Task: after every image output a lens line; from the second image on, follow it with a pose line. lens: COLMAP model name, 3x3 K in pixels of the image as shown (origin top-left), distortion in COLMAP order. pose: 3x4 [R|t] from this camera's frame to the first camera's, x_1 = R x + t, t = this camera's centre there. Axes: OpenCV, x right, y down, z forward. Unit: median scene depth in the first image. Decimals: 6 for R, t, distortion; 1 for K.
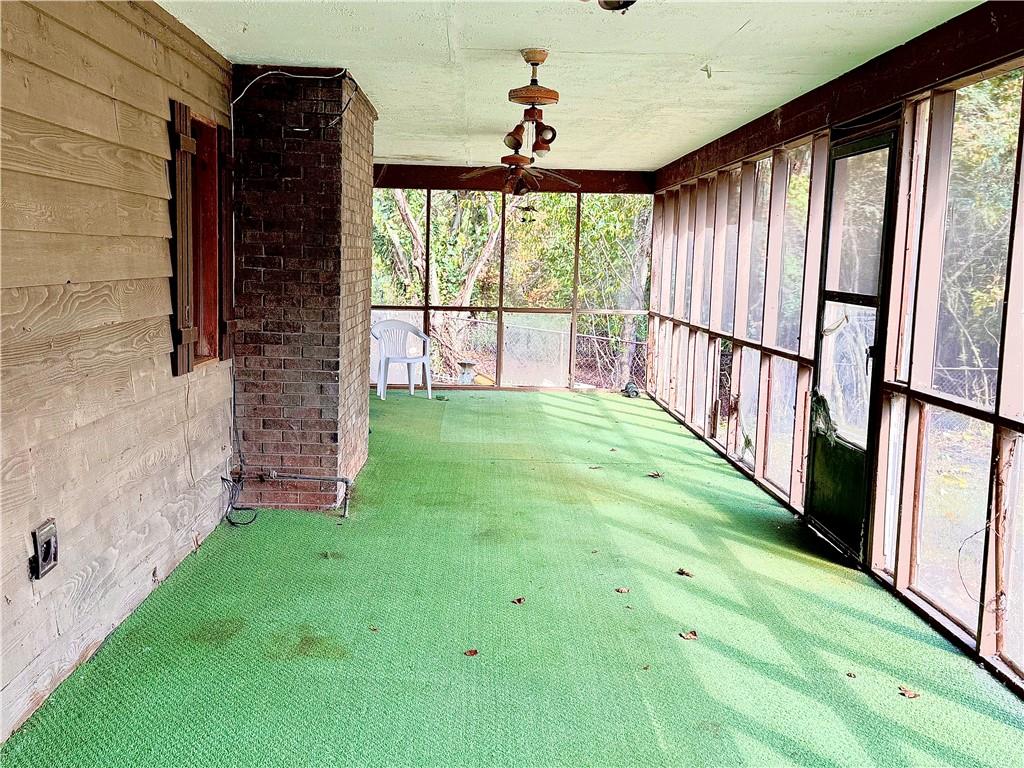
lens RADIAL K [[1094.0, 0, 512.8], [0, 1094.0, 377.9], [0, 0, 1]] dist [0.092746, 0.000000]
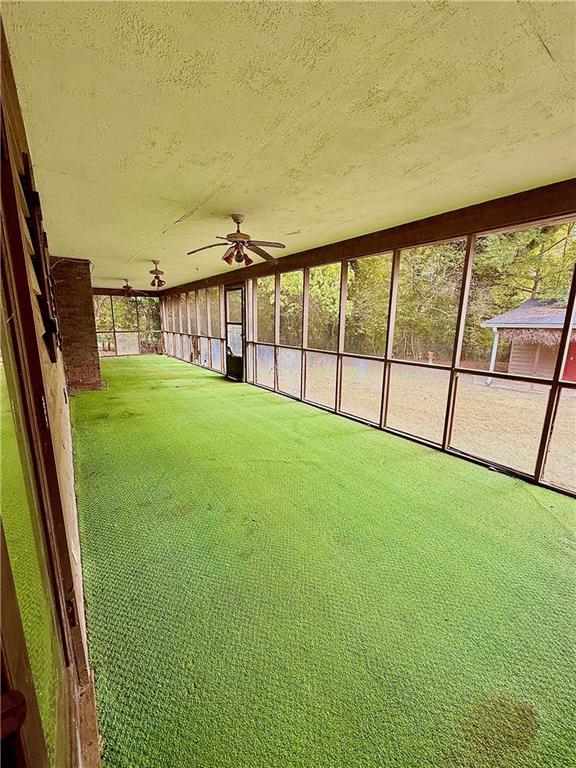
lens RADIAL K [[309.0, 0, 292.6], [0, 309.0, 380.7], [0, 0, 1]] dist [-0.001209, 0.000166]
pose [[0.818490, -0.130902, 0.559409, -0.221764], [0.075254, 0.989736, 0.121492, 0.021044], [-0.569570, -0.057343, 0.819940, -0.162695]]
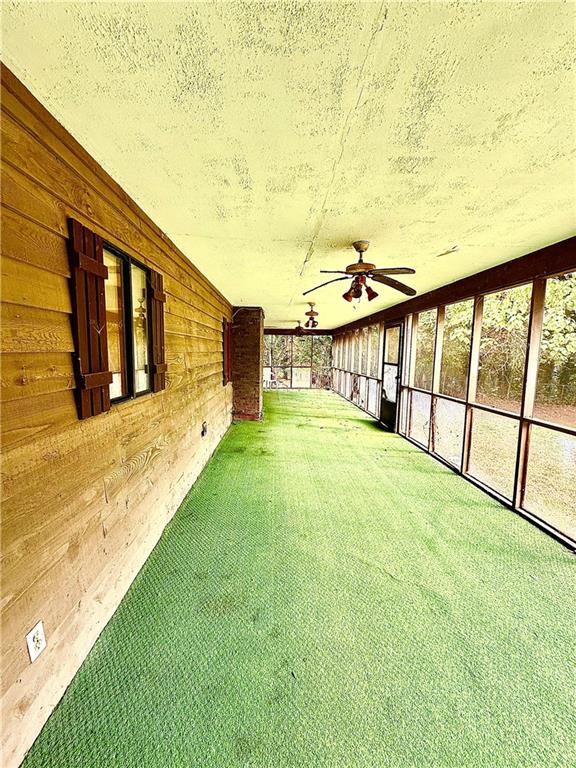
lens RADIAL K [[309.0, 0, 288.3], [0, 309.0, 380.4], [0, 0, 1]] dist [-0.001209, 0.000166]
pose [[0.999810, -0.012829, 0.014690, -0.075620], [0.013033, 0.999818, -0.013904, -0.003517], [-0.014509, 0.014093, 0.999795, -0.089866]]
